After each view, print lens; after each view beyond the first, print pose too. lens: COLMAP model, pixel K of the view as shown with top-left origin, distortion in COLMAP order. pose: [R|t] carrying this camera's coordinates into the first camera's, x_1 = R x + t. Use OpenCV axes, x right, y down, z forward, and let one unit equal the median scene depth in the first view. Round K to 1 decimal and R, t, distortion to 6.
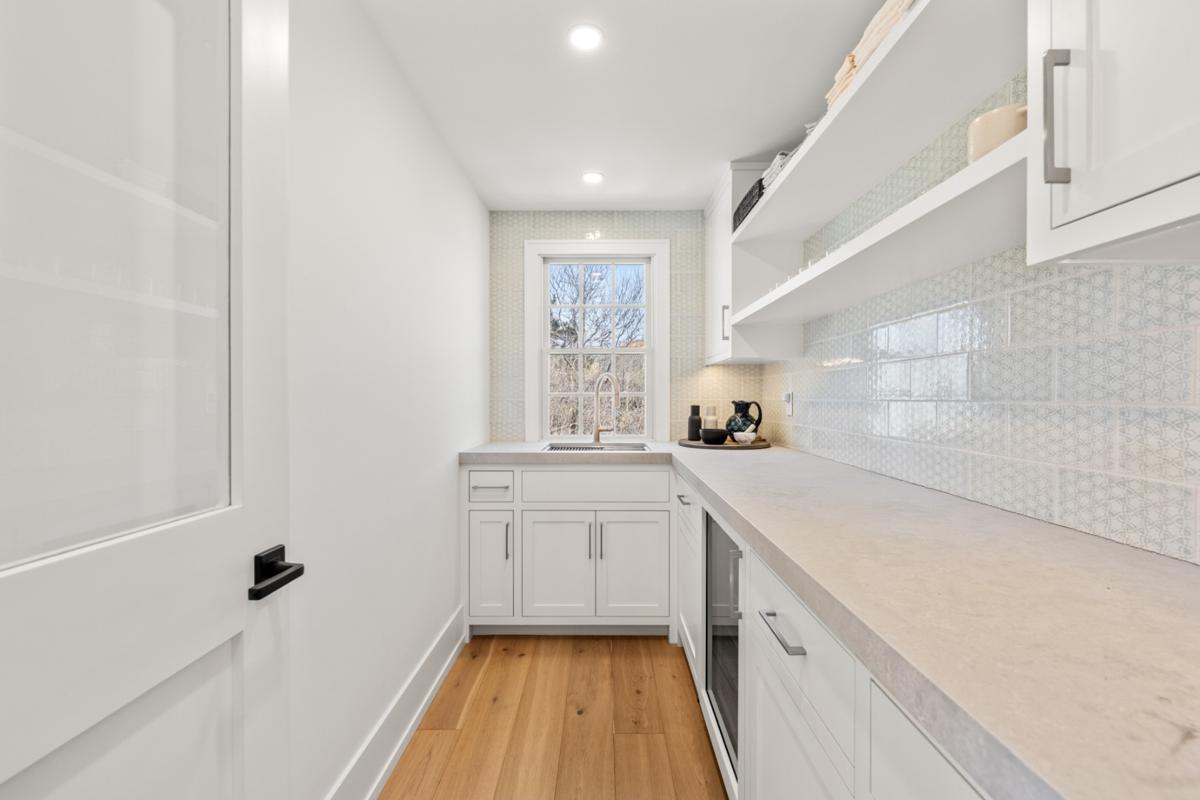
lens RADIAL K [[509.8, 0, 600.0], [0, 509.8, 400.0], [0, 0, 1]] dist [-0.001514, -0.000161]
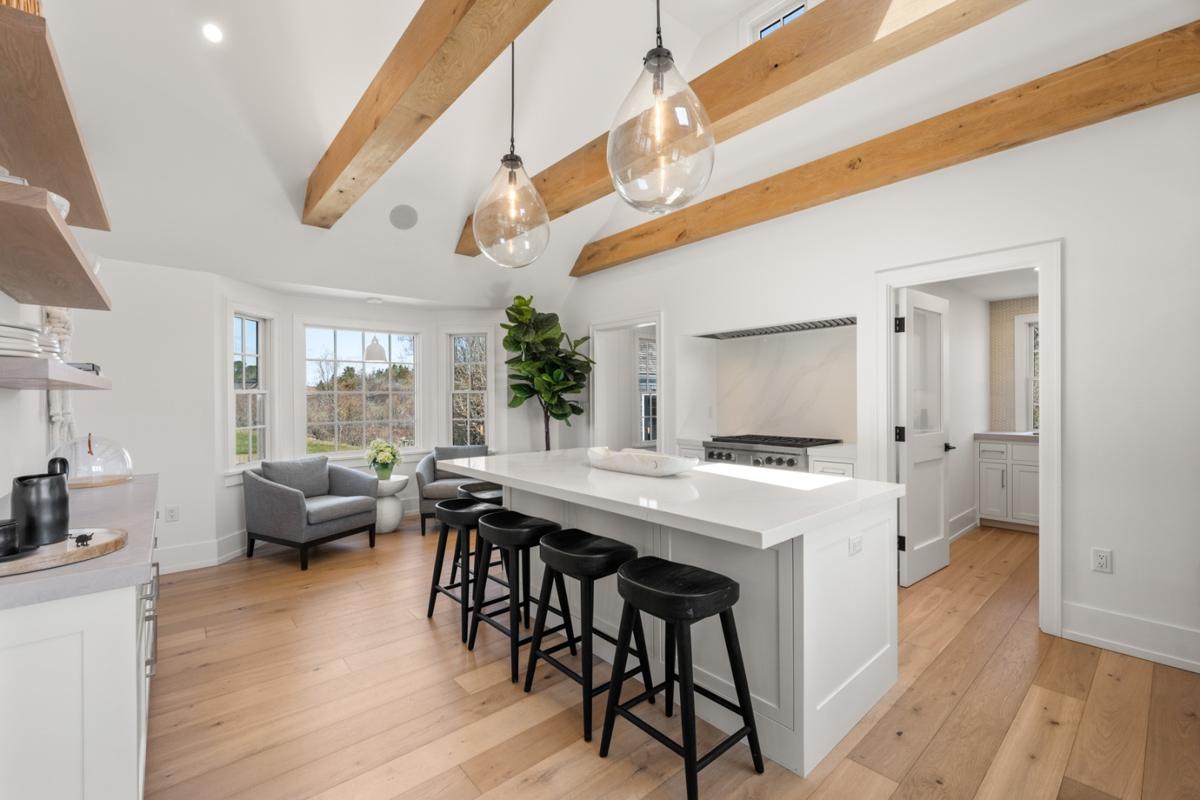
lens RADIAL K [[498.7, 0, 600.1], [0, 498.7, 396.7], [0, 0, 1]] dist [-0.002991, -0.000290]
pose [[0.661052, -0.000853, -0.750340, 0.247013], [0.002233, 0.999997, 0.000830, -0.055488], [0.750337, -0.002224, 0.661052, -1.523583]]
